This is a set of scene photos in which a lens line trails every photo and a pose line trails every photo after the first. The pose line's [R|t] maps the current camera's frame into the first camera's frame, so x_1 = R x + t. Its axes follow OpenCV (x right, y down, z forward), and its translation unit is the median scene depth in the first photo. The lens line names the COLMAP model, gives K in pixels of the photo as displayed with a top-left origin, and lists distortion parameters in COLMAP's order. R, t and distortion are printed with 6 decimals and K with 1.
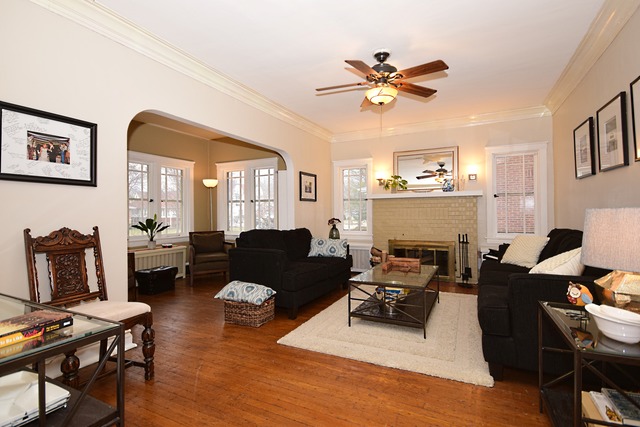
lens RADIAL K [[304.2, 0, 320.0], [0, 304.2, 213.5], [0, 0, 1]] dist [0.002116, 0.000419]
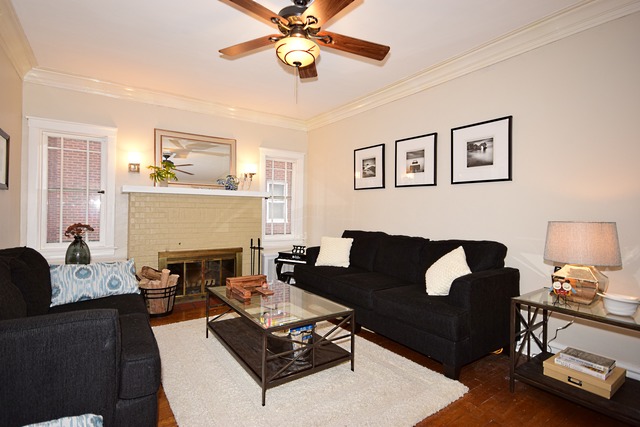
lens RADIAL K [[310.7, 0, 320.0], [0, 310.7, 213.5], [0, 0, 1]] dist [-0.000321, 0.000148]
pose [[0.482611, 0.009633, 0.875782, -0.230603], [-0.012577, 0.999913, -0.004067, -0.005921], [-0.875745, -0.009052, 0.482690, 0.353002]]
